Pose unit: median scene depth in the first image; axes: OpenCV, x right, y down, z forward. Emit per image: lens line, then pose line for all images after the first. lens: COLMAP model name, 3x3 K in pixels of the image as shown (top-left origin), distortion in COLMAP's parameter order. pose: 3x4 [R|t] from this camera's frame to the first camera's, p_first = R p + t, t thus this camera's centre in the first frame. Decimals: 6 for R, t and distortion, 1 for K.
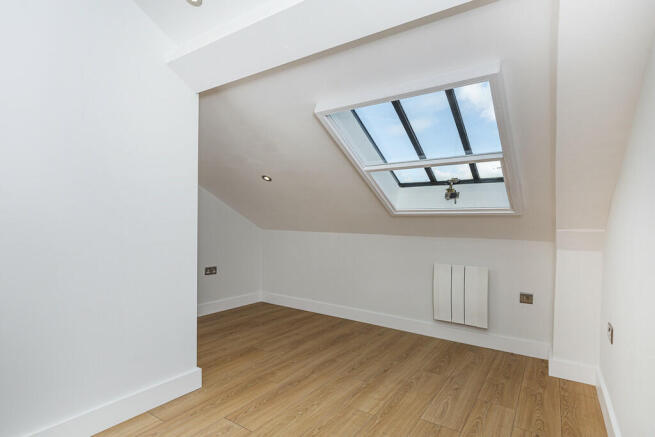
lens RADIAL K [[323.7, 0, 326.0], [0, 323.7, 222.5], [0, 0, 1]] dist [0.006345, 0.000710]
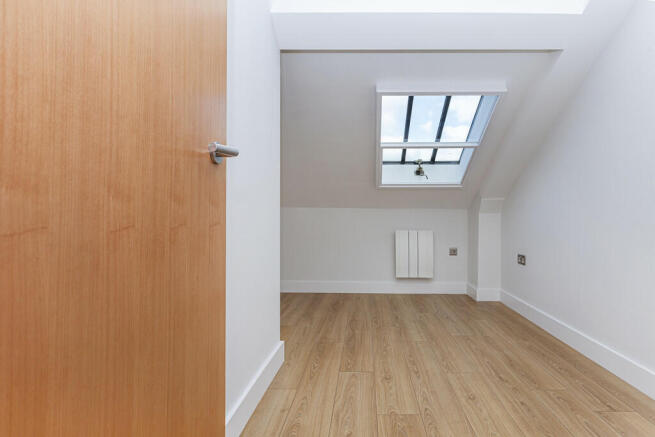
lens RADIAL K [[364.5, 0, 332.4], [0, 364.5, 214.3], [0, 0, 1]] dist [-0.049765, 0.000231]
pose [[0.829579, -0.024871, 0.557834, -0.696828], [0.022700, 0.999684, 0.010812, 0.054102], [-0.557927, 0.003694, 0.829882, 0.024858]]
